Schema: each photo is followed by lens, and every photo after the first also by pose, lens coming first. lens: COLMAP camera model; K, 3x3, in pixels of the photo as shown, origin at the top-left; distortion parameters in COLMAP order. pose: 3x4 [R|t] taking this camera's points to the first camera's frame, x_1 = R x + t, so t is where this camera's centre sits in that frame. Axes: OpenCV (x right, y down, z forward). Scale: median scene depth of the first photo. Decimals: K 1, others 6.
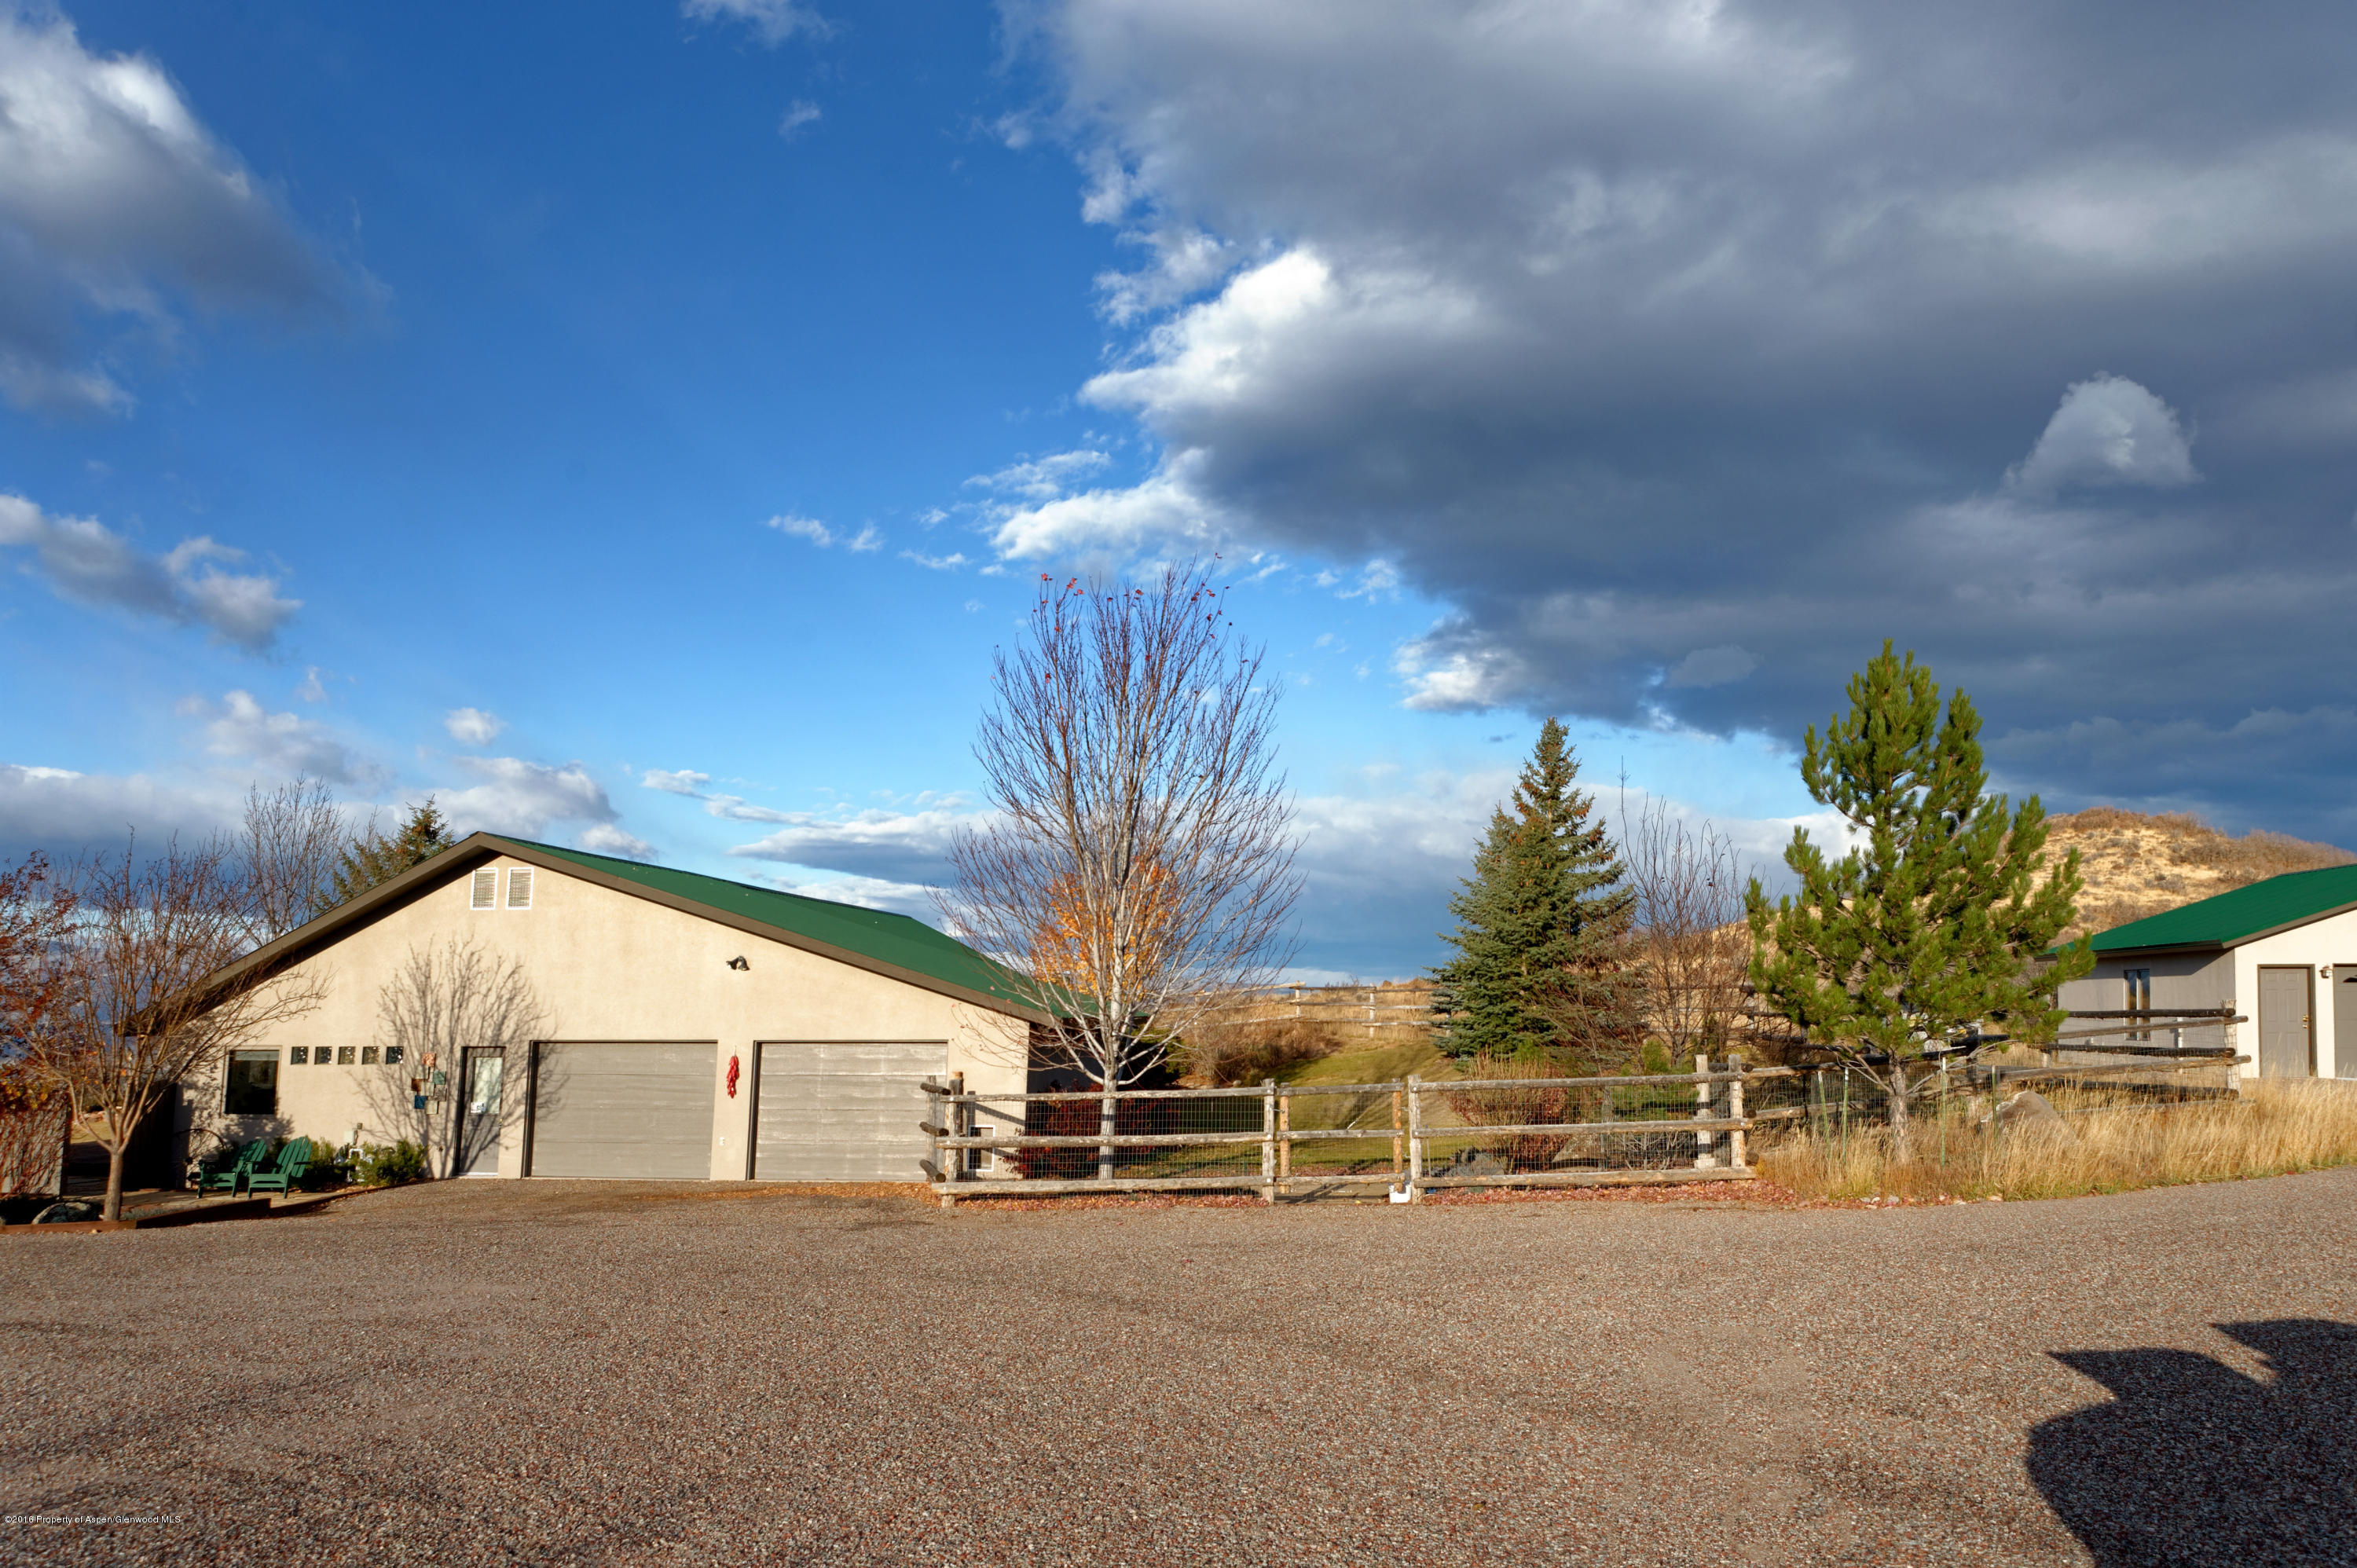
lens RADIAL K [[1596.7, 0, 1178.5], [0, 1596.7, 784.0], [0, 0, 1]] dist [-0.003064, -0.000914]
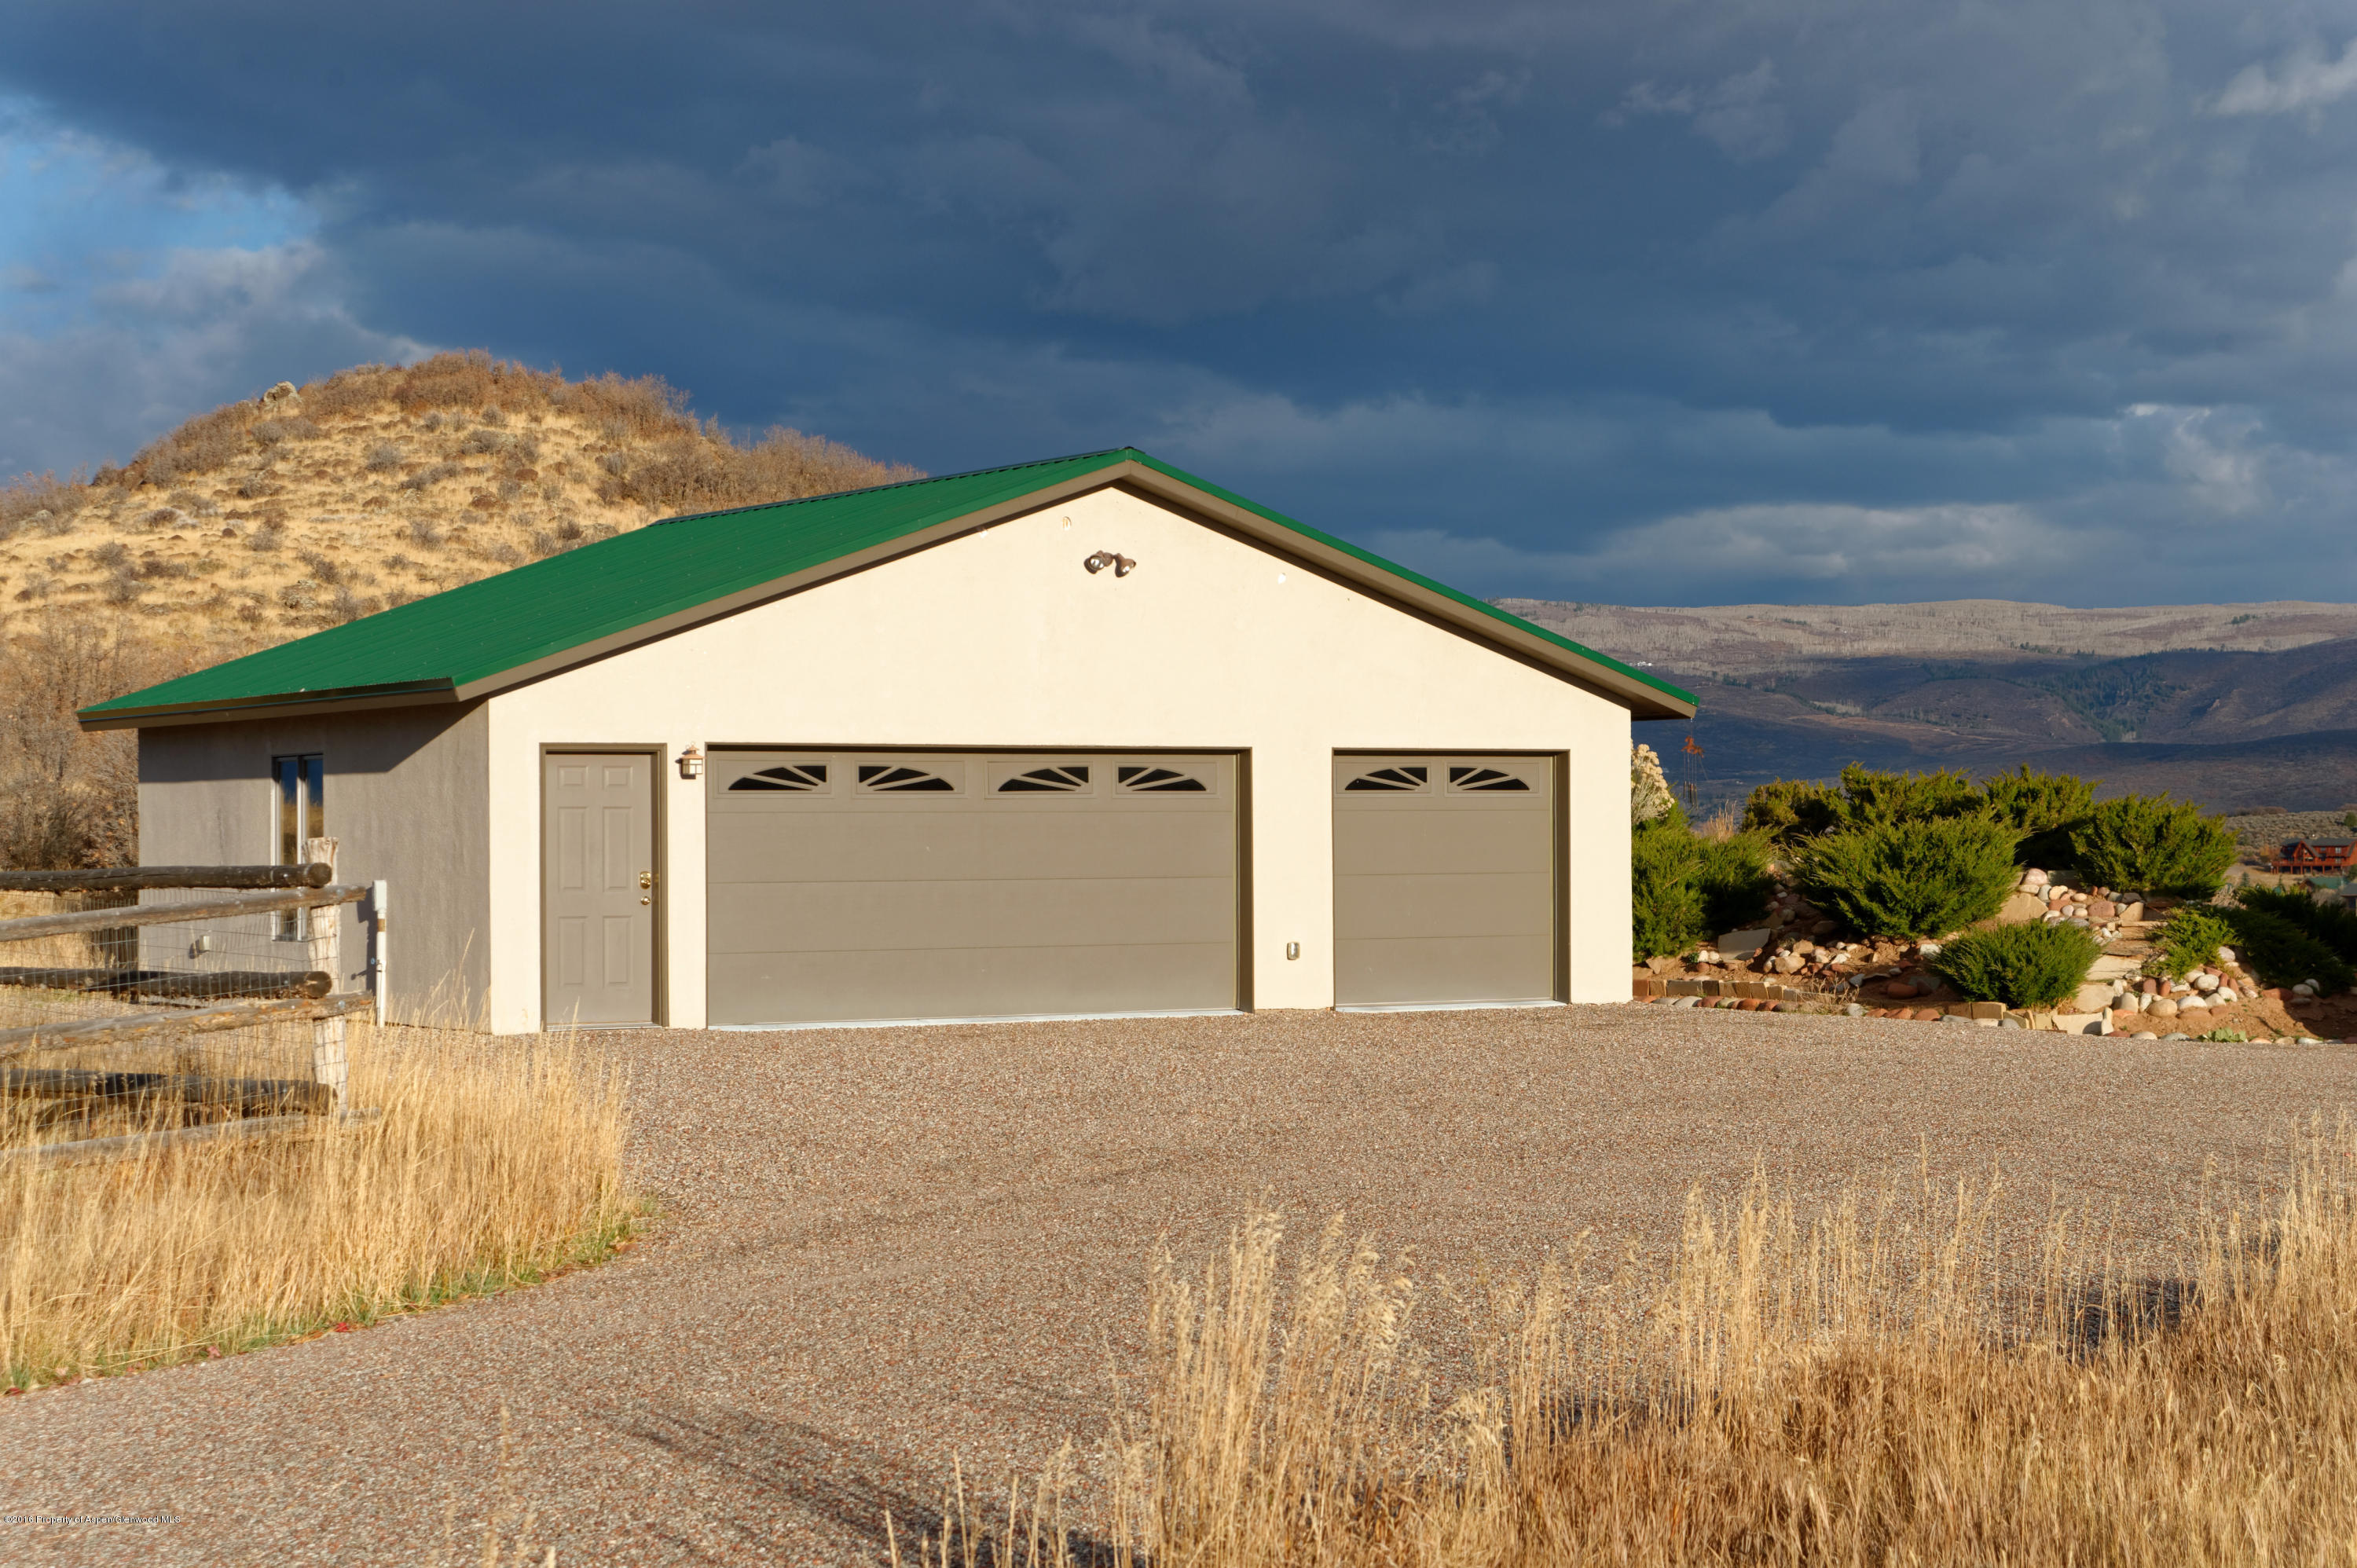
lens RADIAL K [[4110.1, 0, 1178.5], [0, 4110.1, 784.0], [0, 0, 1]] dist [-0.008768, 0.001511]
pose [[0.793790, 0.001069, 0.608191, 0.185233], [-0.076990, 0.992130, 0.098740, 0.012366], [-0.603299, -0.125204, 0.787626, 0.116805]]
